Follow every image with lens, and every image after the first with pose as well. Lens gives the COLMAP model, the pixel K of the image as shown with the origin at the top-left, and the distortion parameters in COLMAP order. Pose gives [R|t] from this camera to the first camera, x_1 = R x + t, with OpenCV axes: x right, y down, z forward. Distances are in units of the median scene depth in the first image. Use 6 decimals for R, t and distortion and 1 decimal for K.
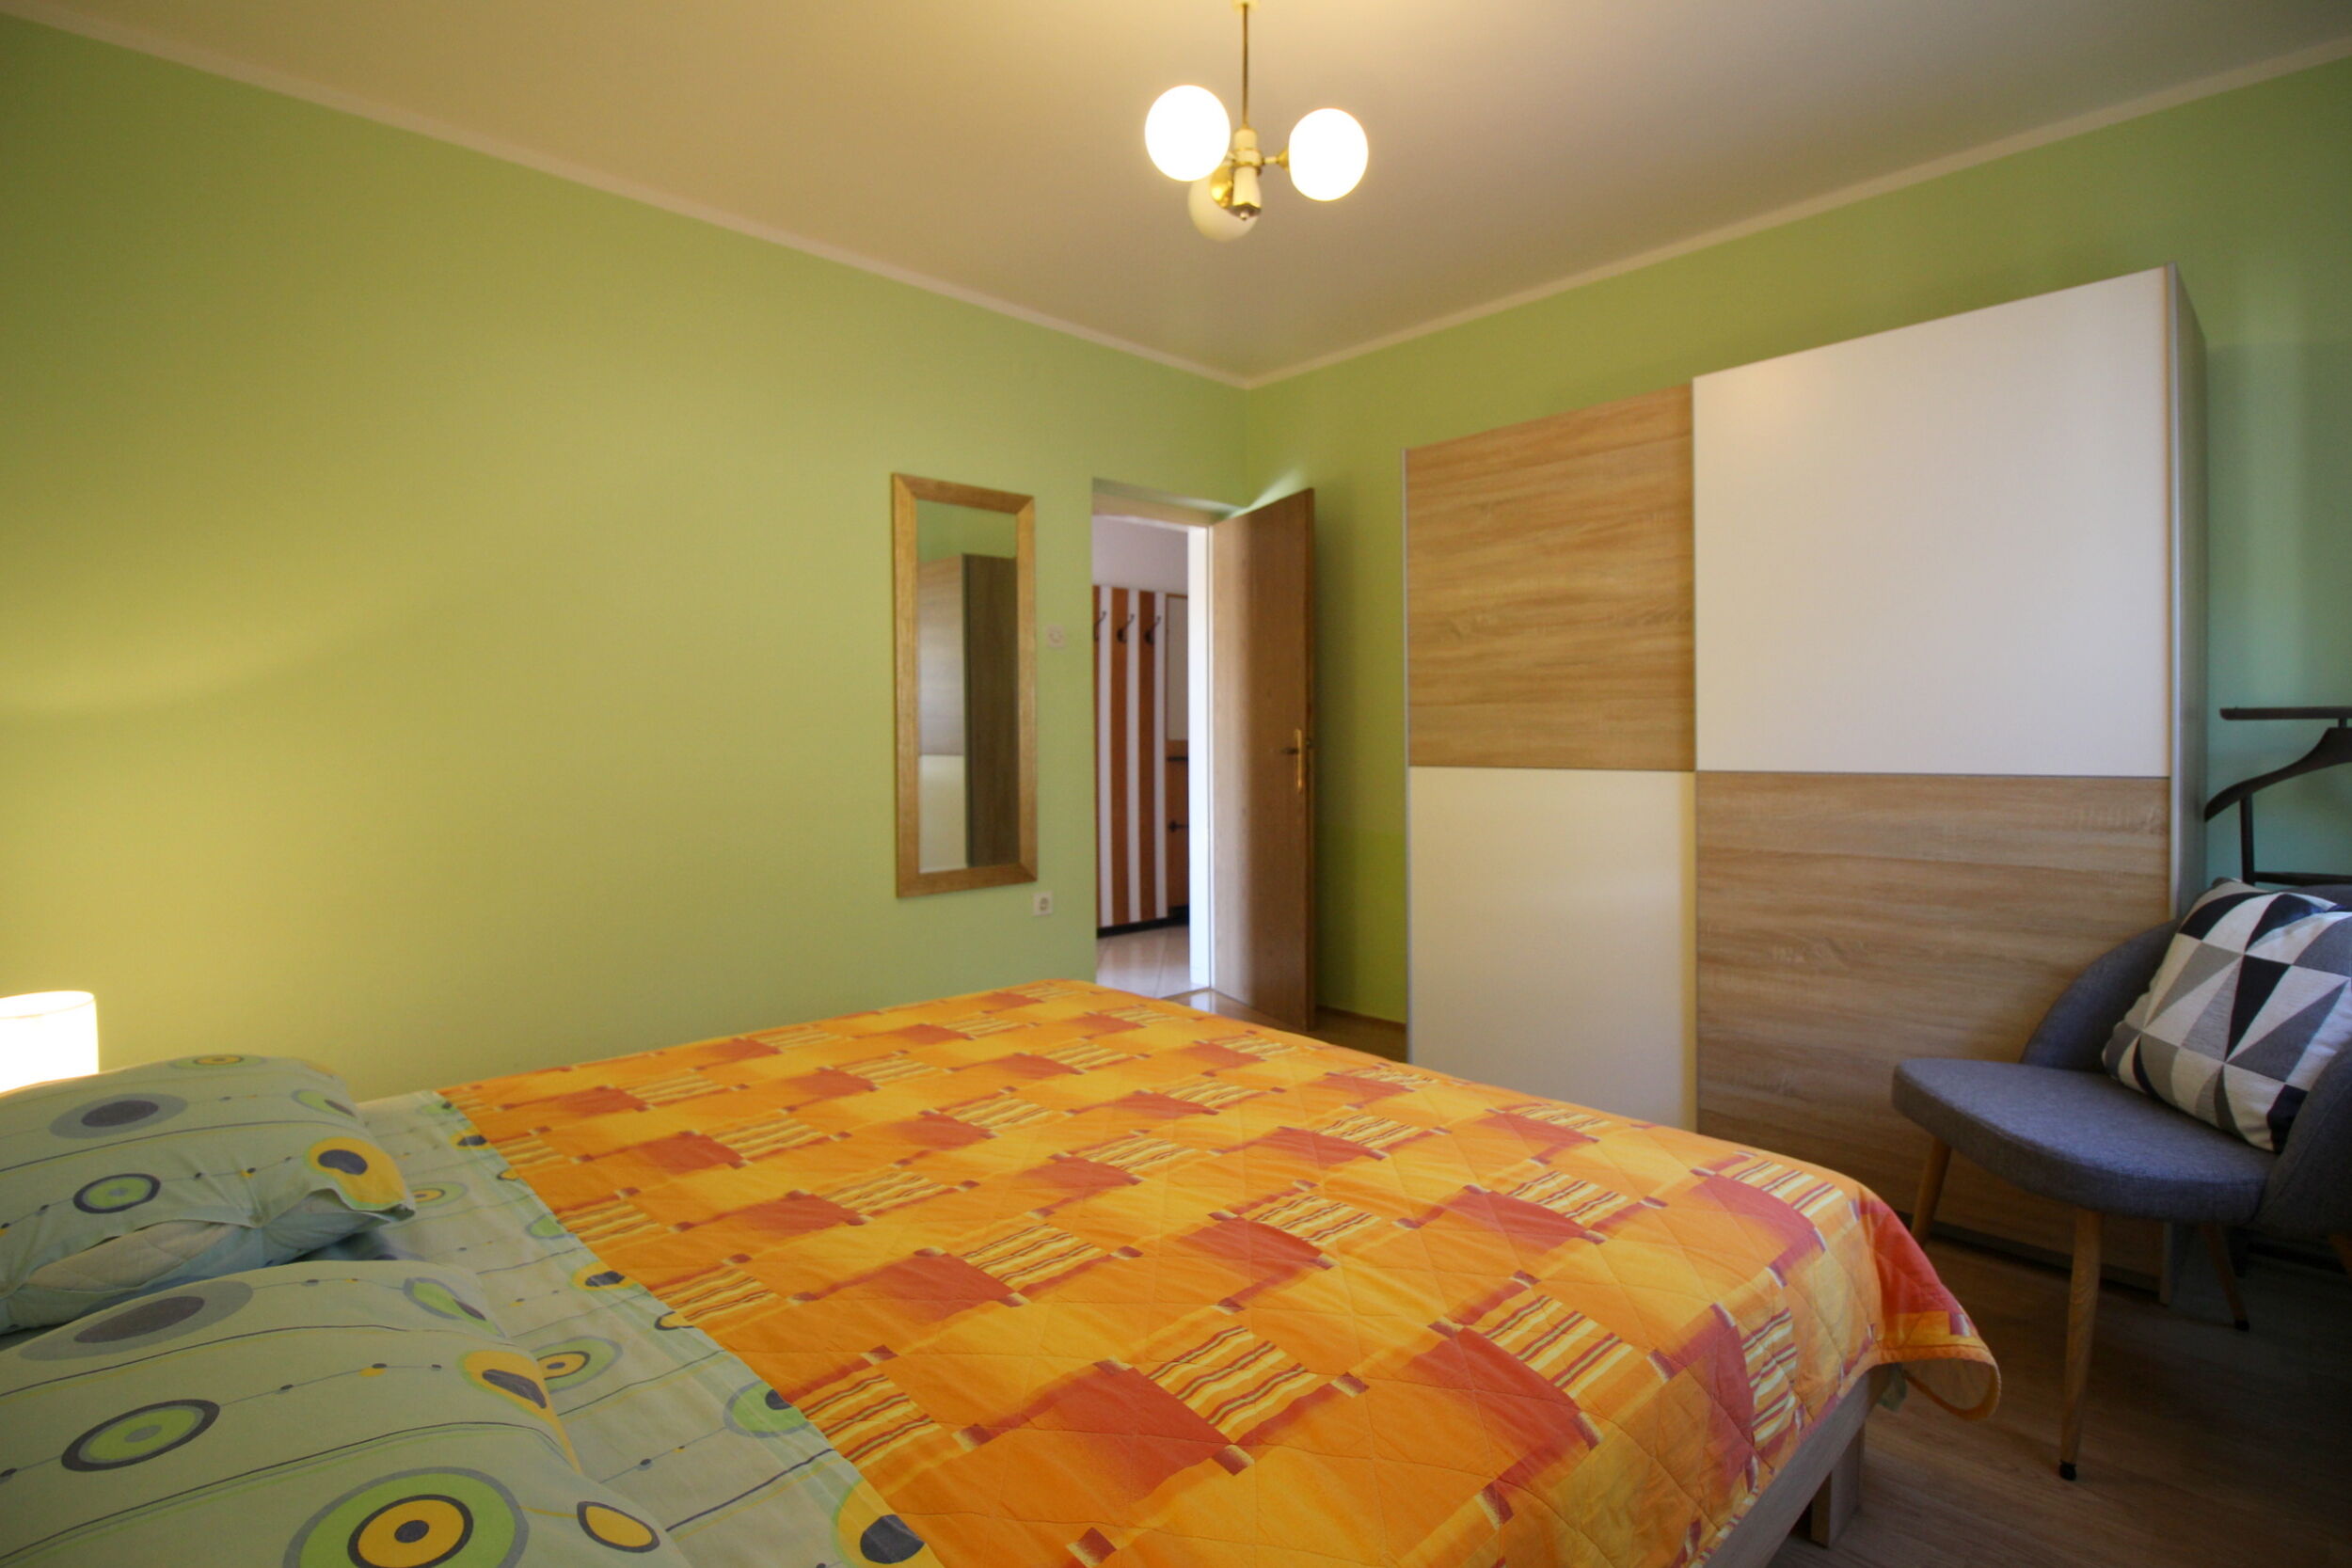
lens RADIAL K [[1106.4, 0, 1182.9], [0, 1106.4, 749.0], [0, 0, 1]] dist [-0.012601, -0.000578]
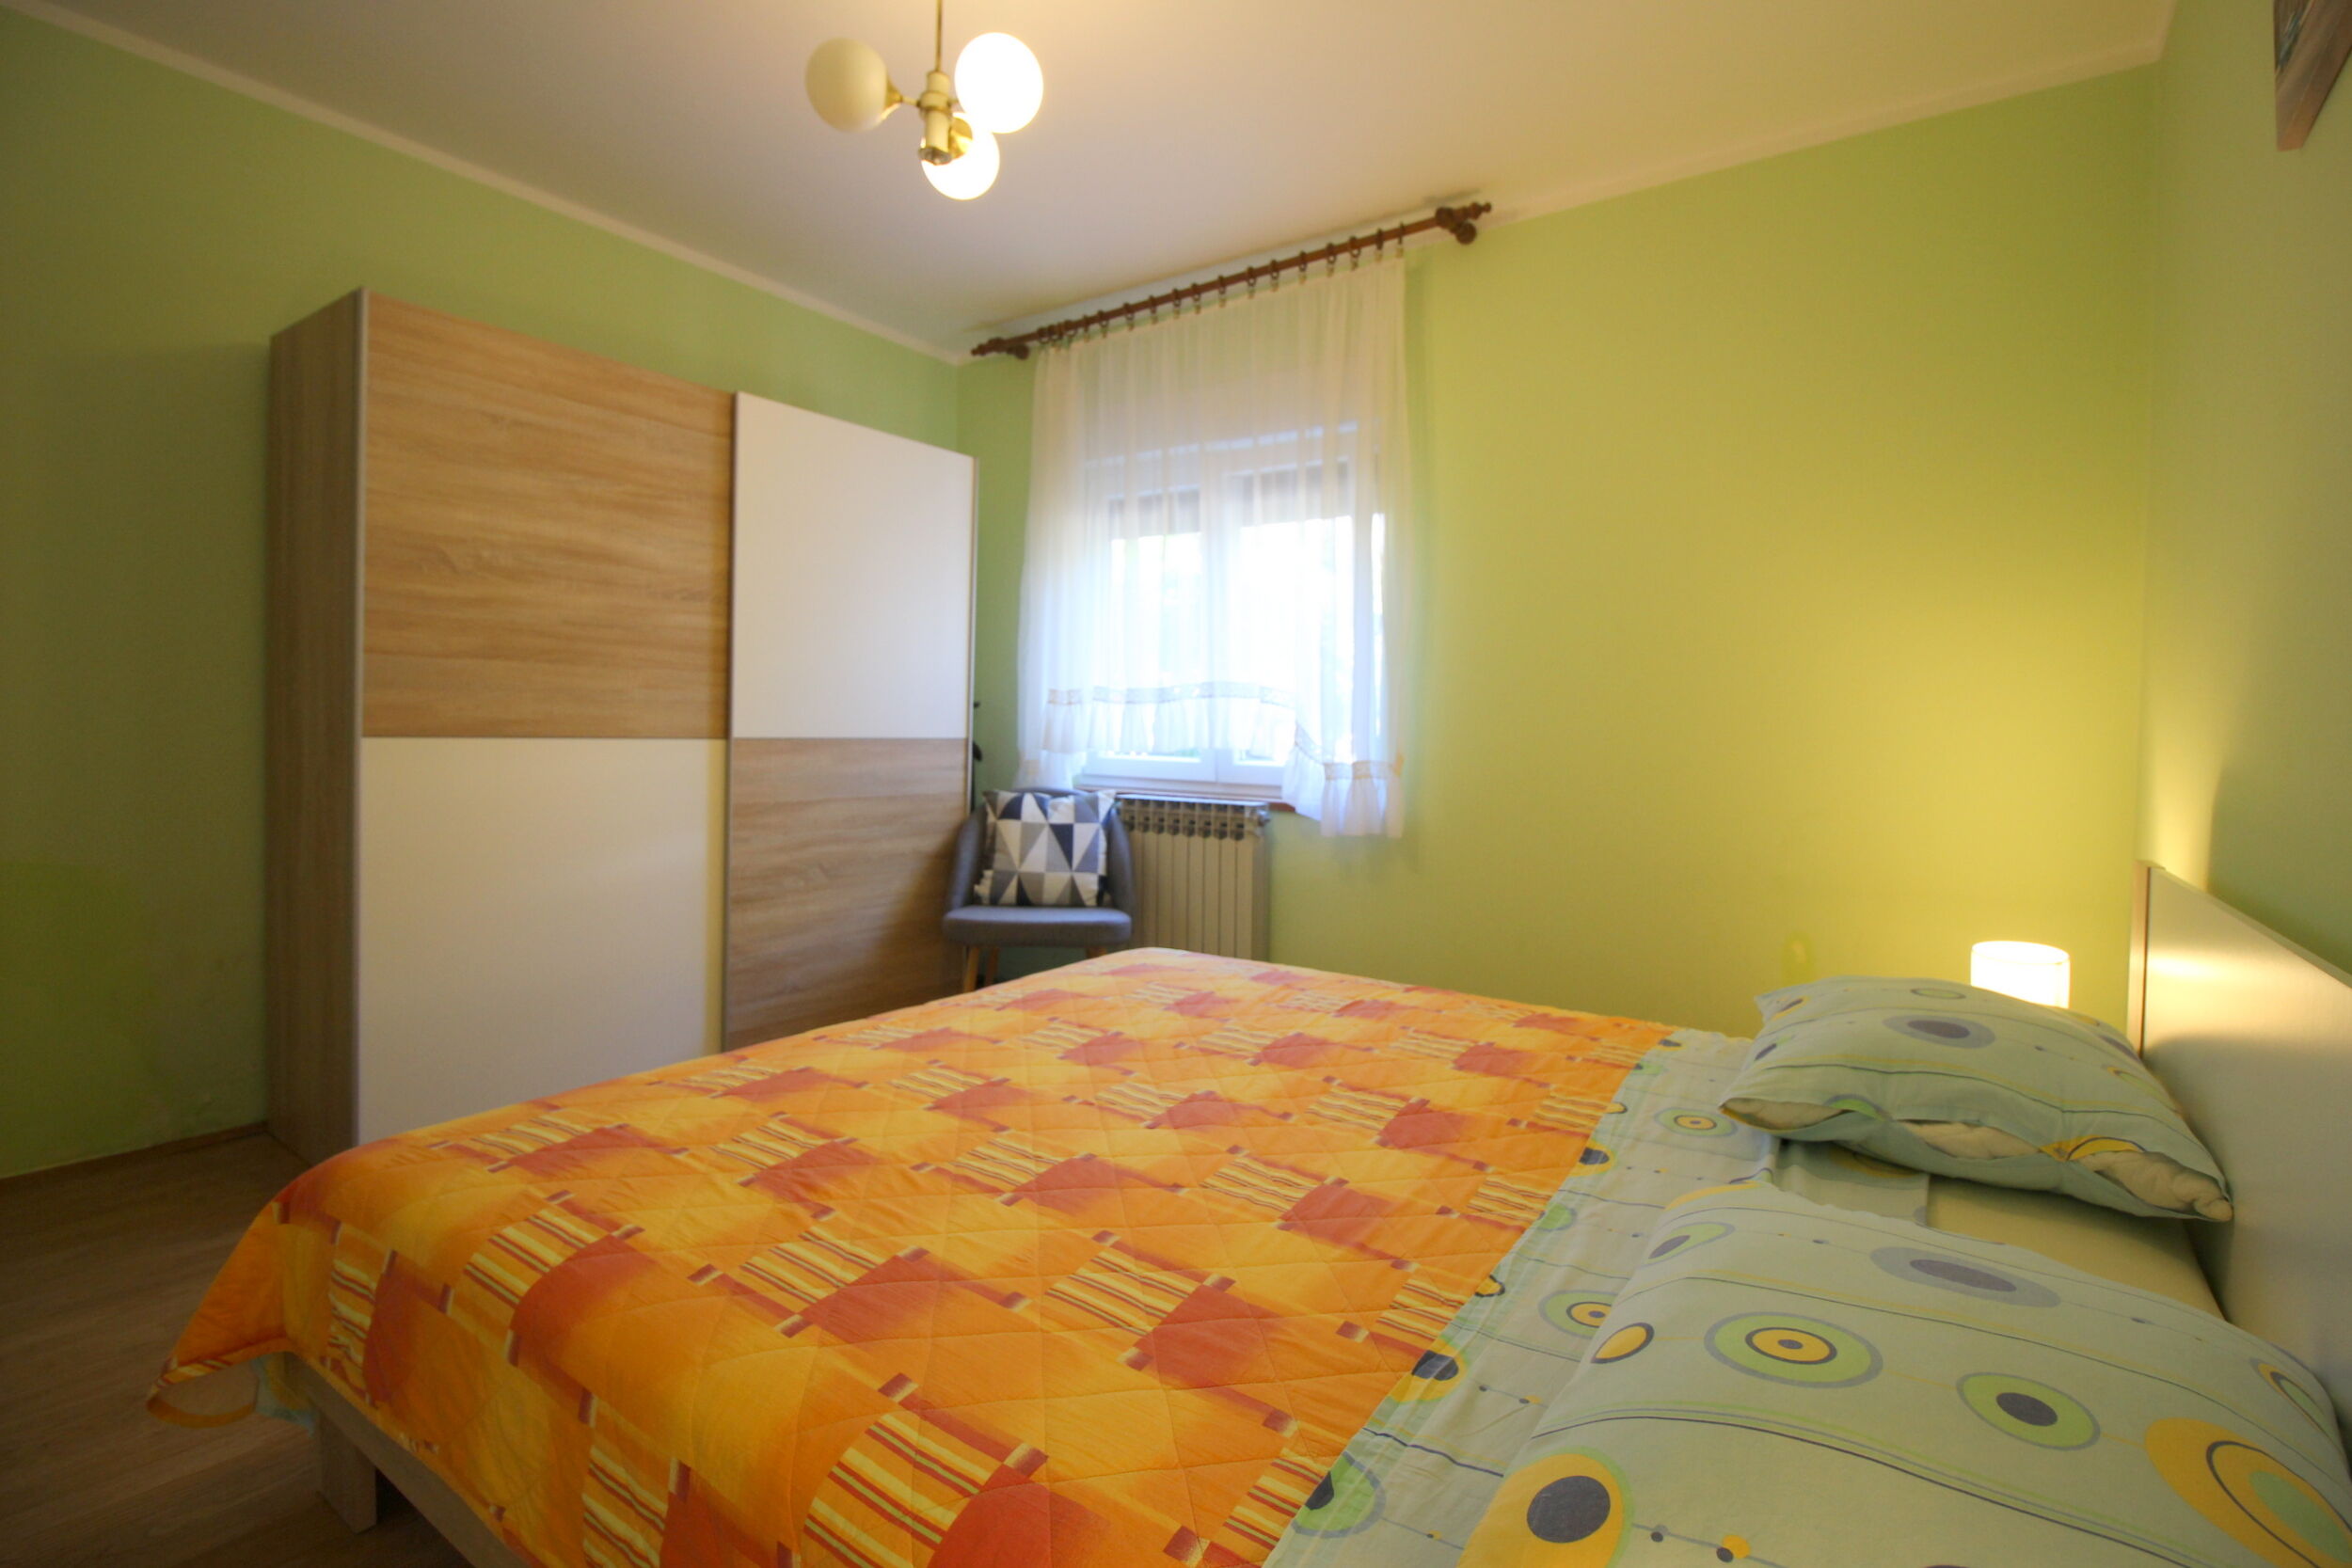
lens RADIAL K [[1106.4, 0, 1182.9], [0, 1106.4, 749.0], [0, 0, 1]] dist [-0.012601, -0.000578]
pose [[-0.207150, -0.019446, 0.978116, -0.738995], [-0.012680, 0.999772, 0.017191, 0.005641], [-0.978227, -0.008841, -0.207349, 0.776714]]
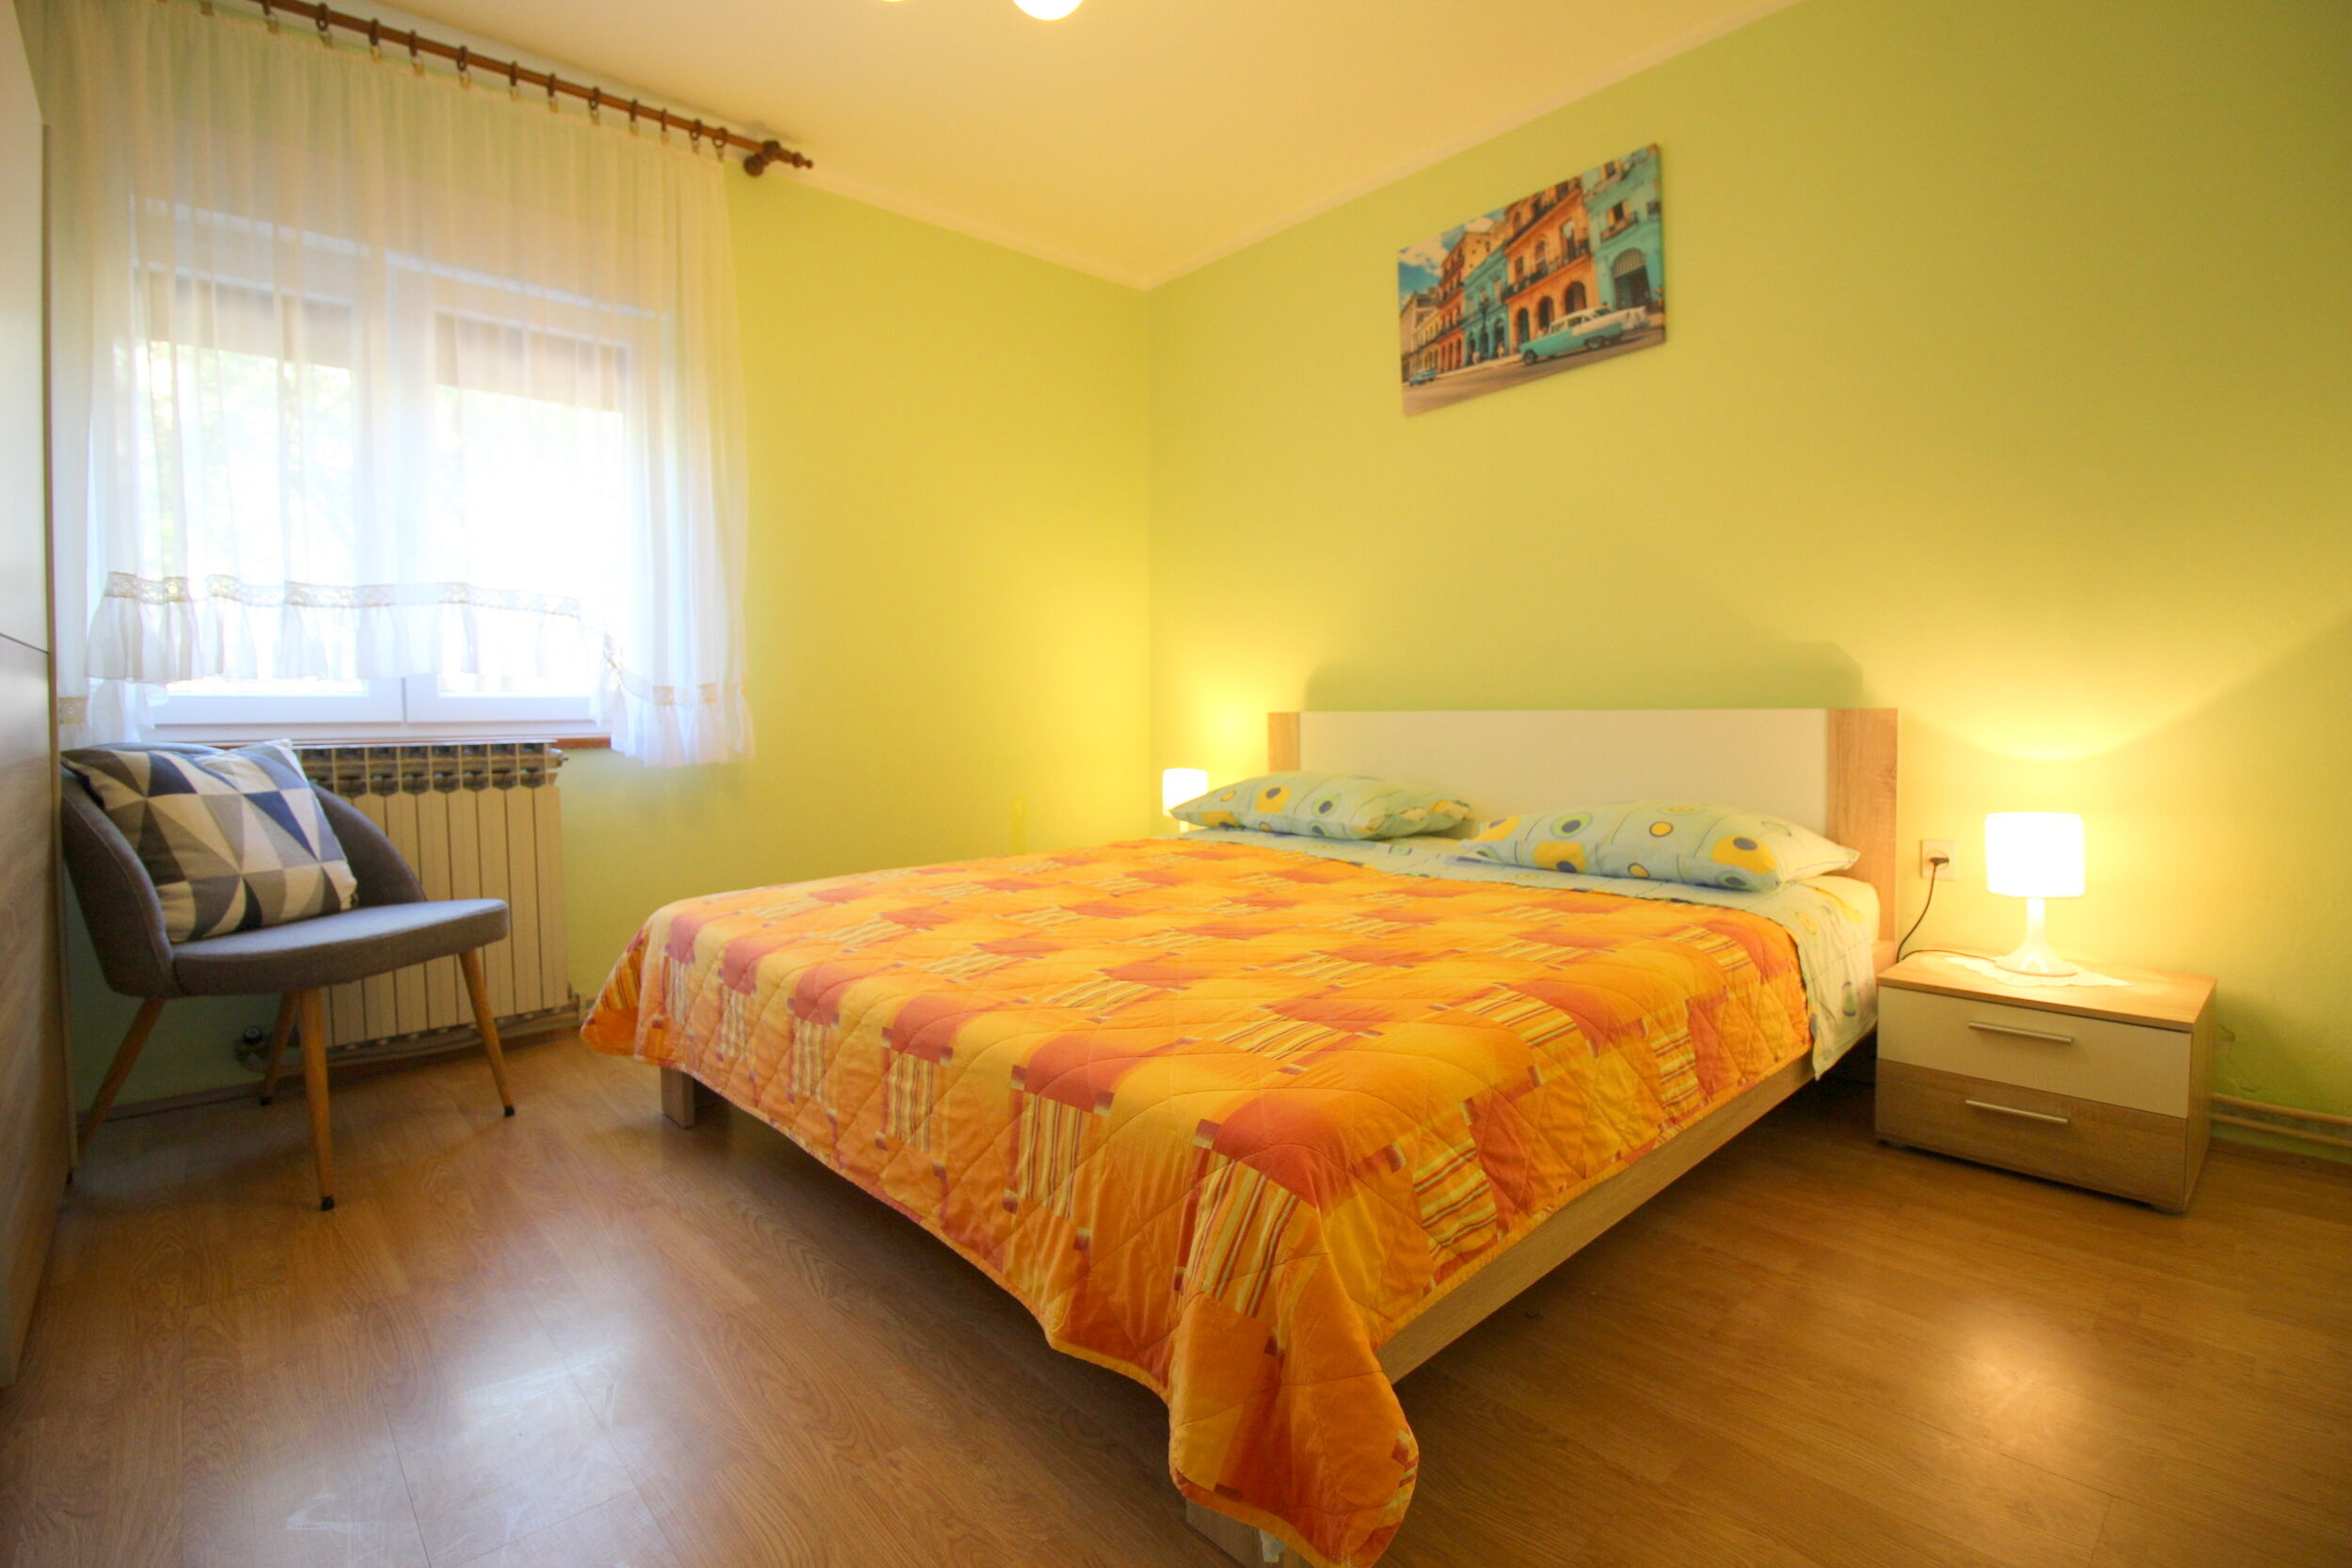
lens RADIAL K [[1106.4, 0, 1182.9], [0, 1106.4, 749.0], [0, 0, 1]] dist [-0.012601, -0.000578]
pose [[-0.999824, 0.014211, -0.012245, -0.067795], [0.013681, 0.999010, 0.042335, 0.064106], [0.012835, 0.042160, -0.999028, 1.493030]]
